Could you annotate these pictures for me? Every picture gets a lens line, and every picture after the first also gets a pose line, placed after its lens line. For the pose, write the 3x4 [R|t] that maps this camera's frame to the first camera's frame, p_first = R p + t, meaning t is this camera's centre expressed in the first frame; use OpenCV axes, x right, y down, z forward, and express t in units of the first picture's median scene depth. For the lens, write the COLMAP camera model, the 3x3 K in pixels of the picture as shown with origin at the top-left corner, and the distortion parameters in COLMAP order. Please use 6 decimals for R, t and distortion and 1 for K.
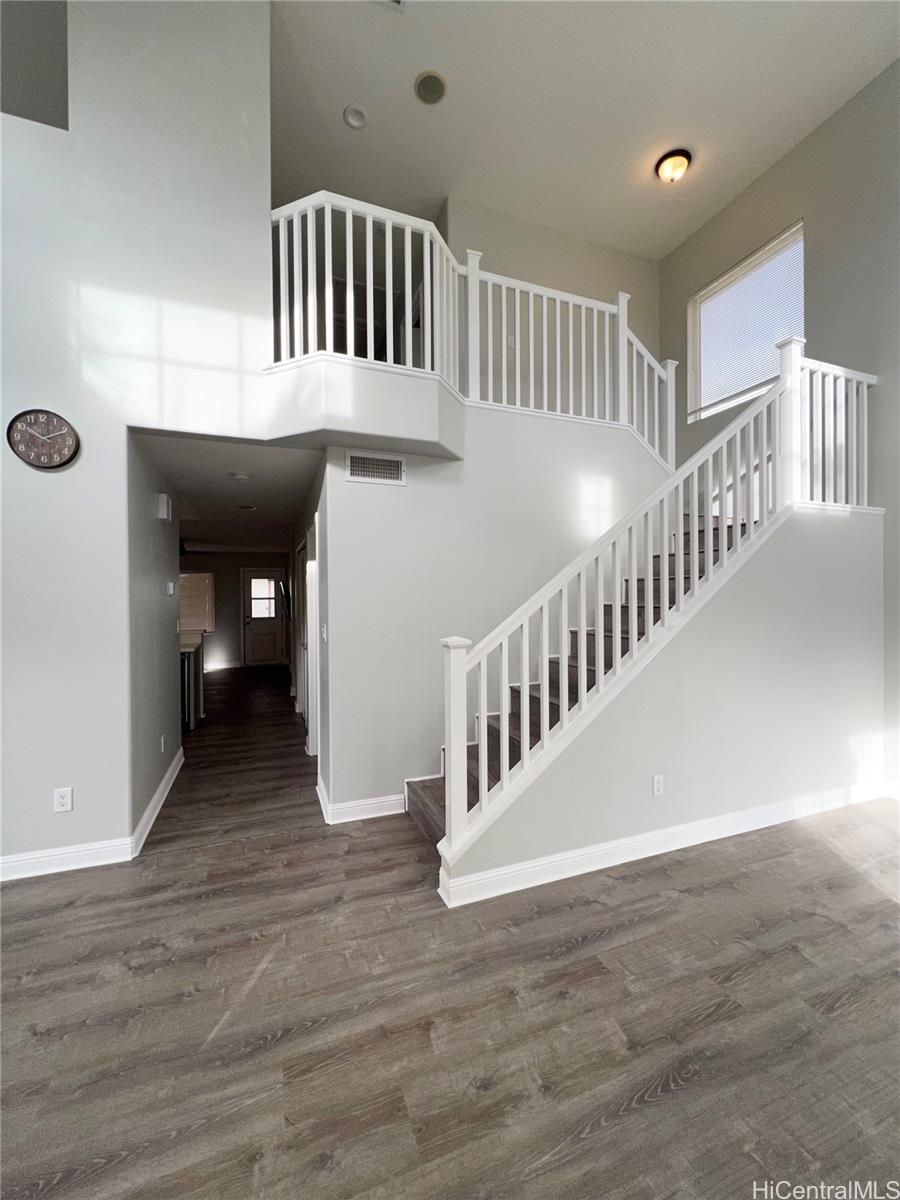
lens RADIAL K [[482.7, 0, 446.9], [0, 482.7, 594.4], [0, 0, 1]] dist [-0.002157, -0.000115]
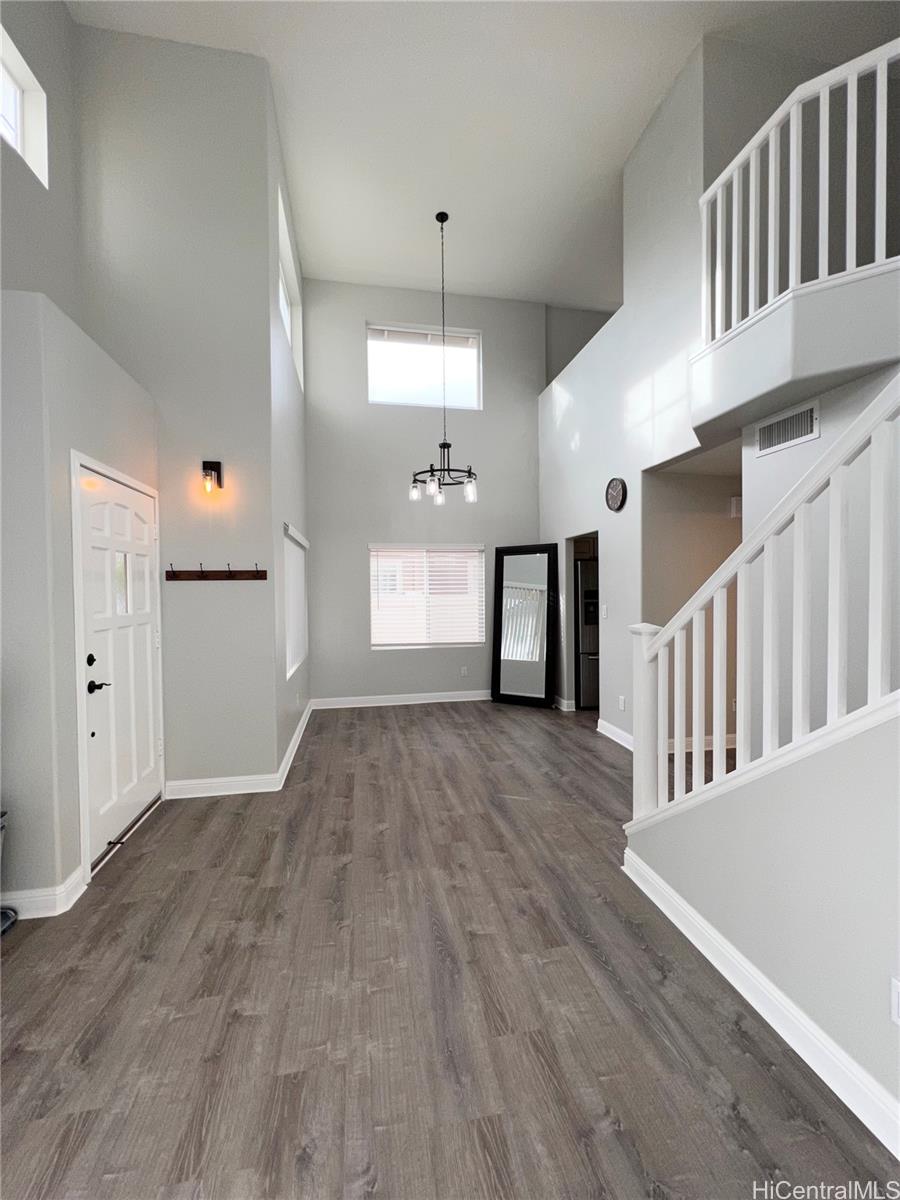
lens RADIAL K [[482.7, 0, 452.3], [0, 482.7, 601.1], [0, 0, 1]] dist [-0.002157, -0.000115]
pose [[-0.176576, 0.033824, -0.983706, 1.475684], [0.018086, 0.999352, 0.031116, -0.001971], [0.984121, -0.012297, -0.177073, 1.067288]]
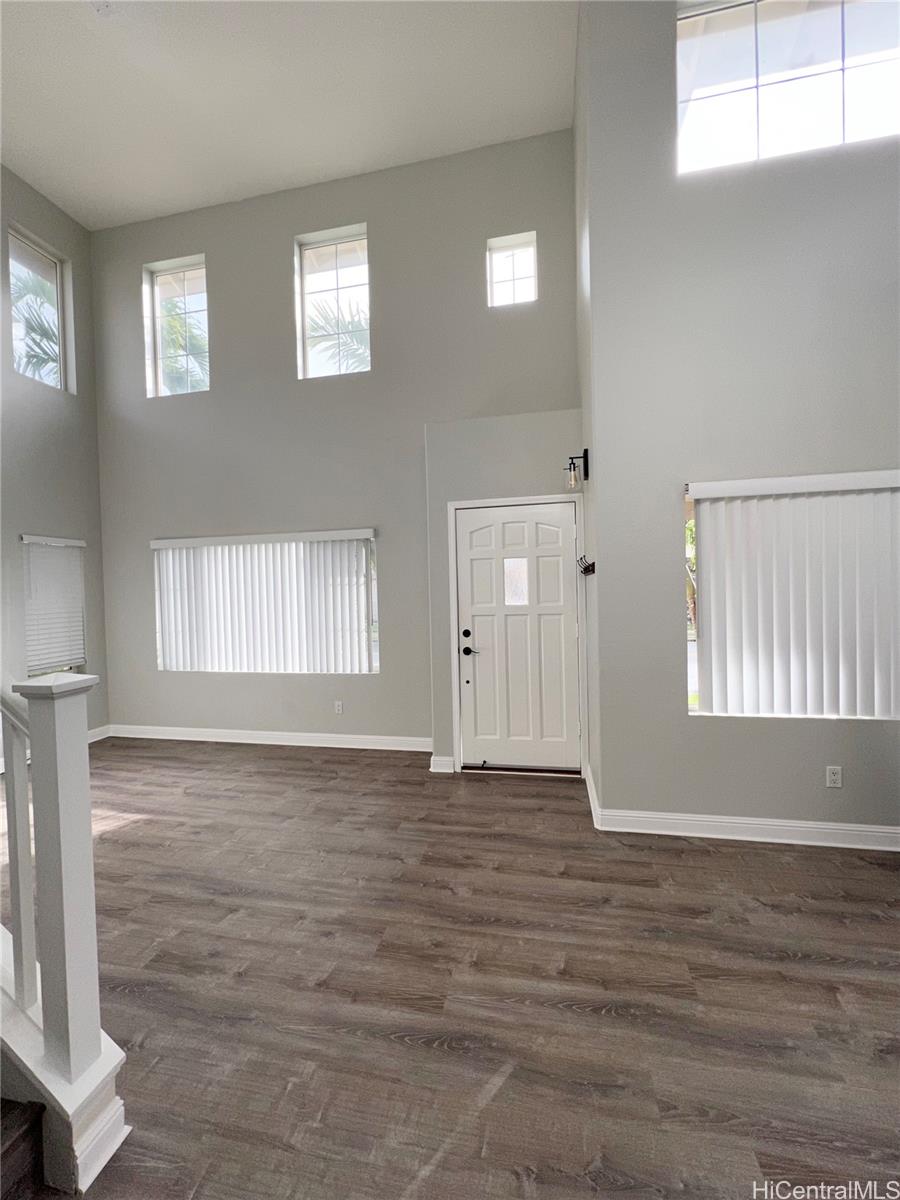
lens RADIAL K [[478.3, 0, 444.6], [0, 478.3, 599.6], [0, 0, 1]] dist [-0.002695, 0.000057]
pose [[-0.837705, 0.018065, 0.545823, -0.831241], [0.027532, 0.999579, 0.009172, 0.018487], [-0.545428, 0.022711, -0.837850, 1.637137]]
